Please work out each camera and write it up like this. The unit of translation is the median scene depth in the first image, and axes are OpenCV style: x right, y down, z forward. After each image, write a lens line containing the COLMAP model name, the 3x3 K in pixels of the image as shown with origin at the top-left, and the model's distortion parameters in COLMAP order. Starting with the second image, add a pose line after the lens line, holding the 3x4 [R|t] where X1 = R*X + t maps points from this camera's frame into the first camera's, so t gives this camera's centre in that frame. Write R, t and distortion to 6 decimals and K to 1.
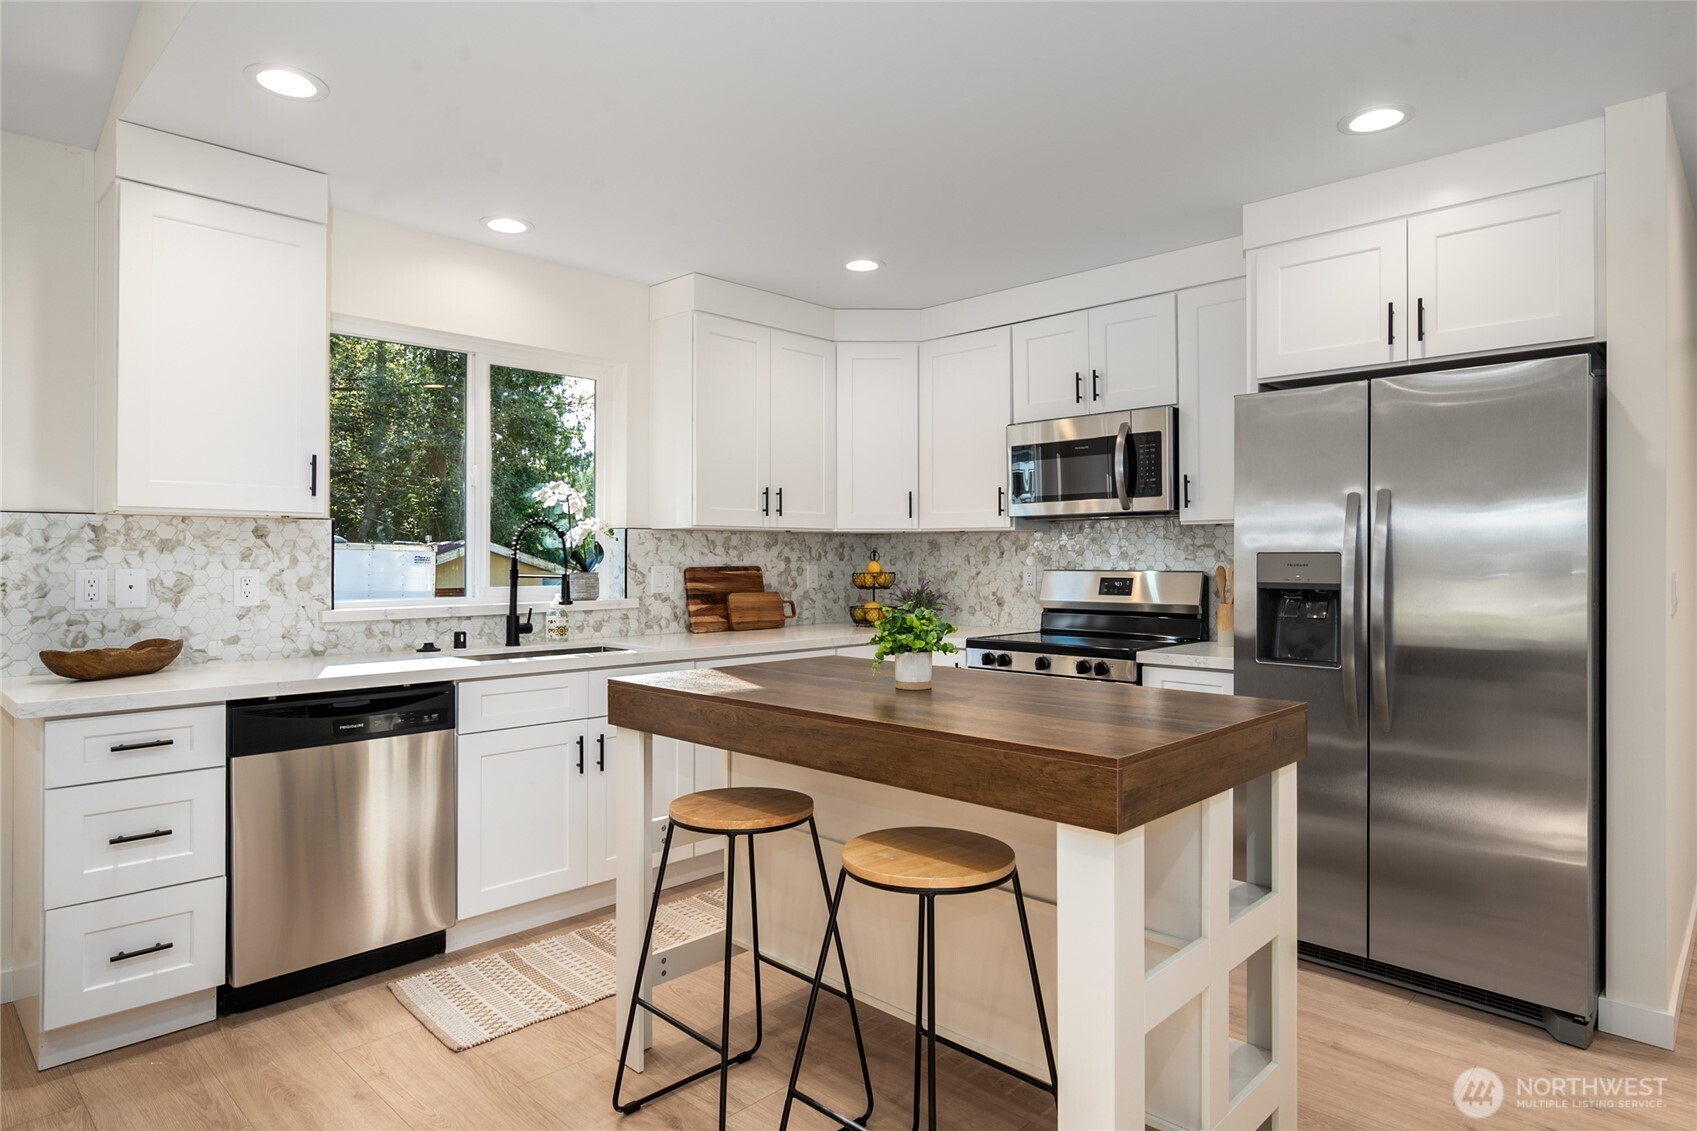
lens RADIAL K [[957.0, 0, 848.5], [0, 957.0, 565.5], [0, 0, 1]] dist [-0.000847, 0.000188]
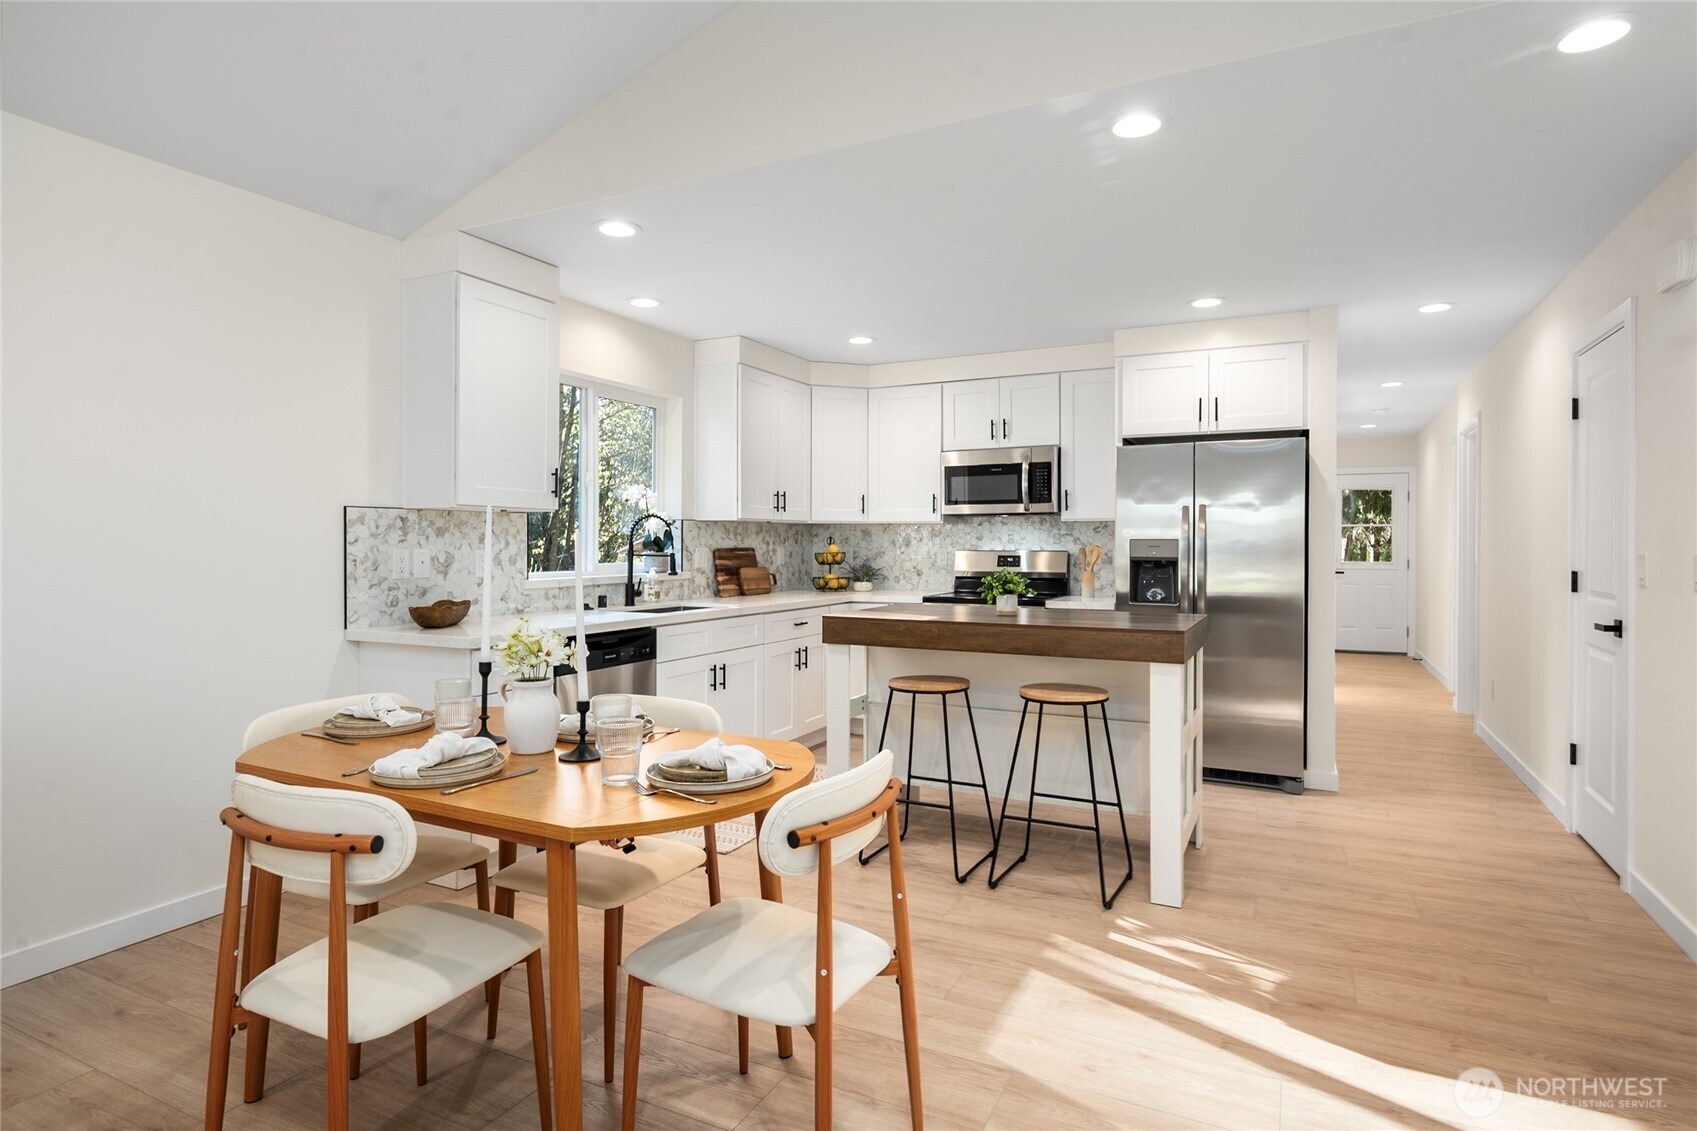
lens RADIAL K [[884.5, 0, 848.5], [0, 884.5, 565.5], [0, 0, 1]] dist [0.001275, 0.000087]
pose [[0.956089, -0.005867, 0.293018, -0.400902], [0.000360, 0.999822, 0.018844, 0.002469], [-0.293077, -0.017911, 0.955921, -0.282128]]
